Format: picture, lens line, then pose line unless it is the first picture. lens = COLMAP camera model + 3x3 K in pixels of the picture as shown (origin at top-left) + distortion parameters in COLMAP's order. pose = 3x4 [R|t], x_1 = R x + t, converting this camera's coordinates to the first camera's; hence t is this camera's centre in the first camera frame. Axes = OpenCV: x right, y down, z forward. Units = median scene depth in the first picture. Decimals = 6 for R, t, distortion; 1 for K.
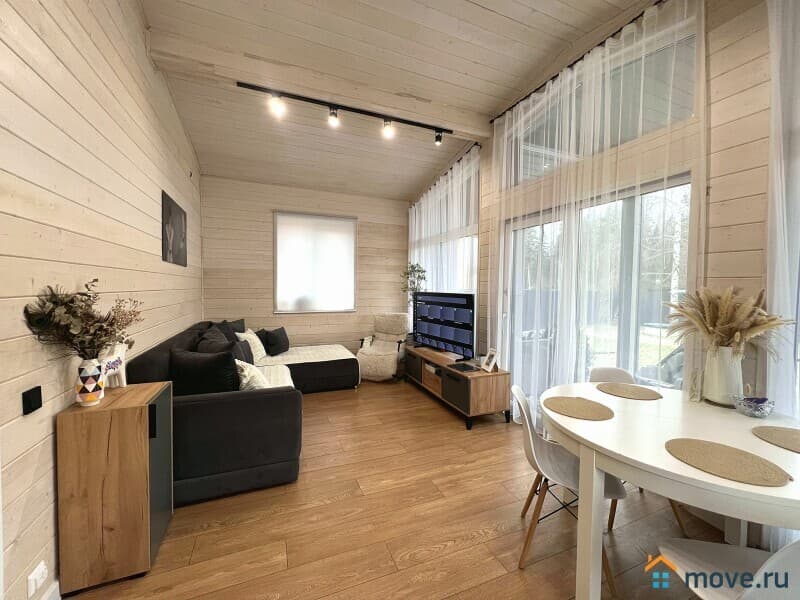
lens RADIAL K [[321.1, 0, 398.0], [0, 321.1, 297.5], [0, 0, 1]] dist [-0.000568, 0.000833]
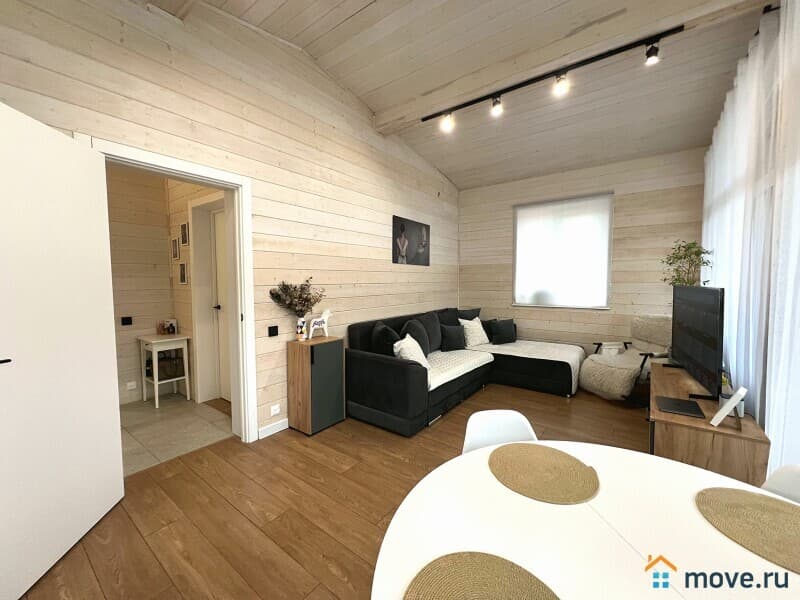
lens RADIAL K [[321.1, 0, 398.0], [0, 321.1, 297.2], [0, 0, 1]] dist [-0.000568, 0.000833]
pose [[0.510363, 0.034291, -0.859275, 0.431406], [-0.018358, 0.999411, 0.028980, -0.001070], [0.859763, 0.000984, 0.510692, 0.205445]]
